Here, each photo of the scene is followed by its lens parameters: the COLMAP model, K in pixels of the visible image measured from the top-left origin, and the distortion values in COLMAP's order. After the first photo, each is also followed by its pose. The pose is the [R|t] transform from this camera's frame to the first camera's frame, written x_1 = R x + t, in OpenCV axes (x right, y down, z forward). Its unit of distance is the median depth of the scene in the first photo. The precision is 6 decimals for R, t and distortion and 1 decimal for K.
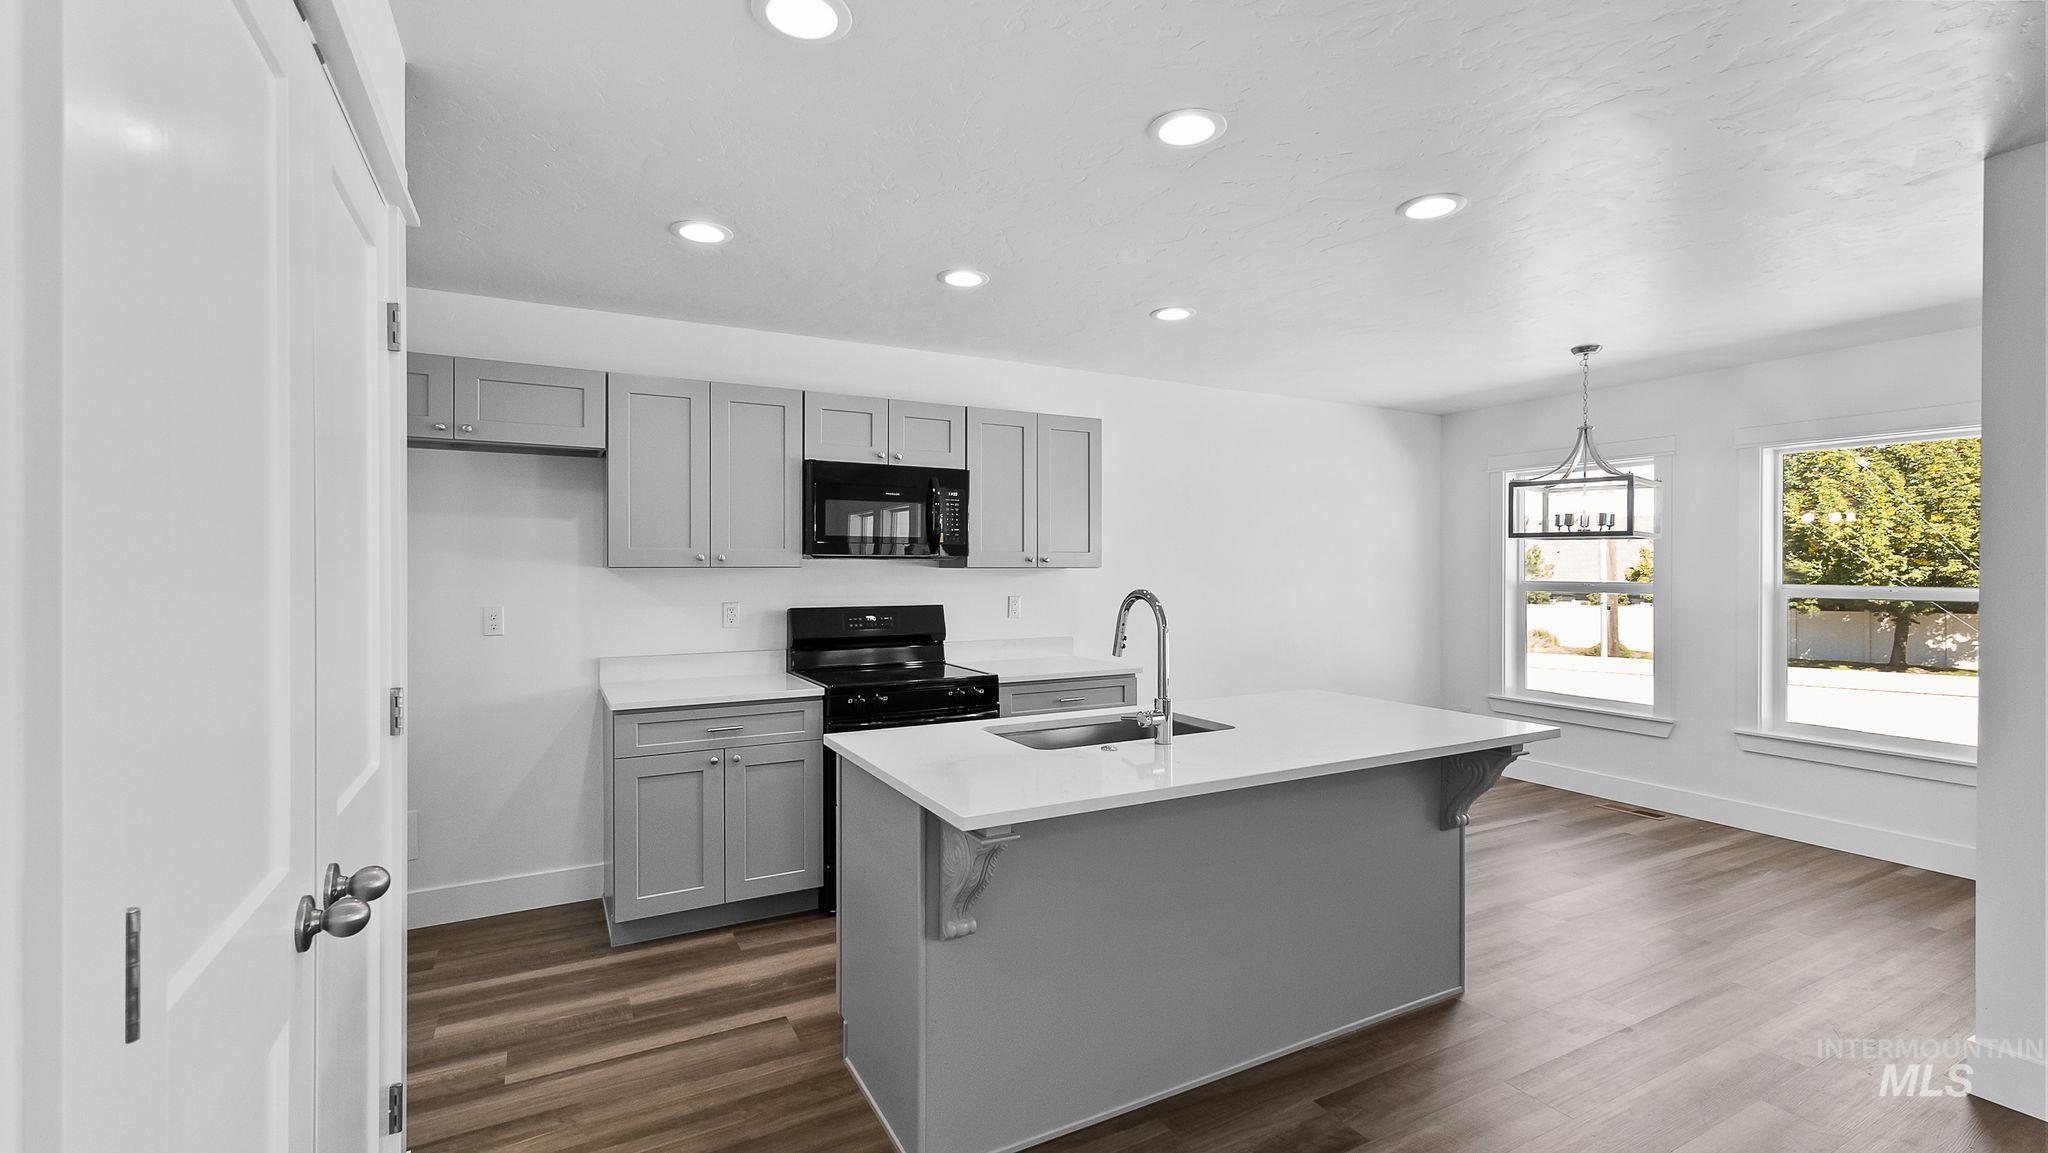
lens RADIAL K [[873.6, 0, 1018.8], [0, 873.6, 568.3], [0, 0, 1]] dist [-0.002781, -0.000093]
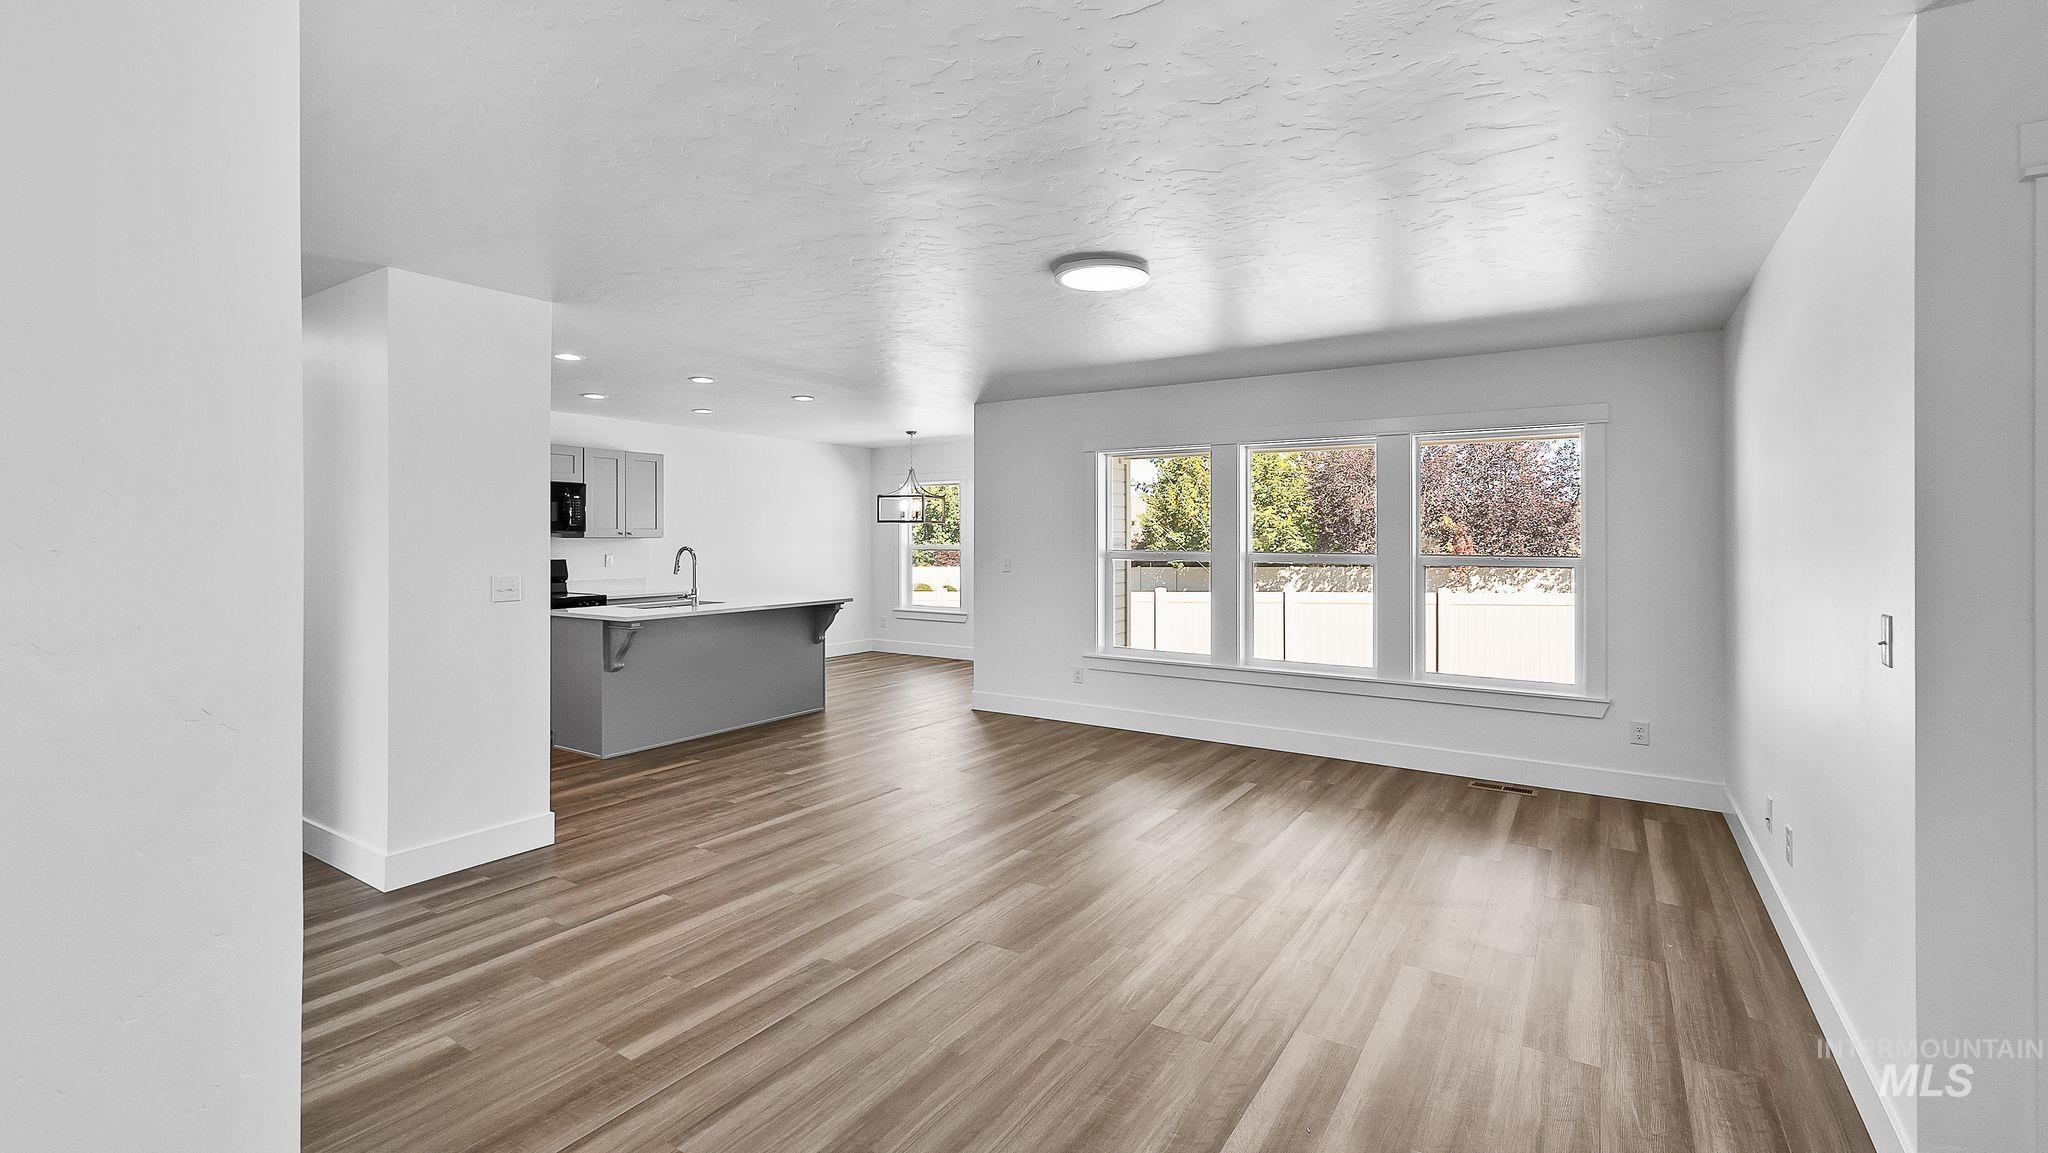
lens RADIAL K [[873.6, 0, 975.9], [0, 873.6, 535.5], [0, 0, 1]] dist [-0.002781, -0.000093]
pose [[0.898896, -0.004651, 0.438138, -0.119248], [0.008021, 0.999951, -0.005840, 0.010302], [-0.438089, 0.008763, 0.898889, -0.922442]]
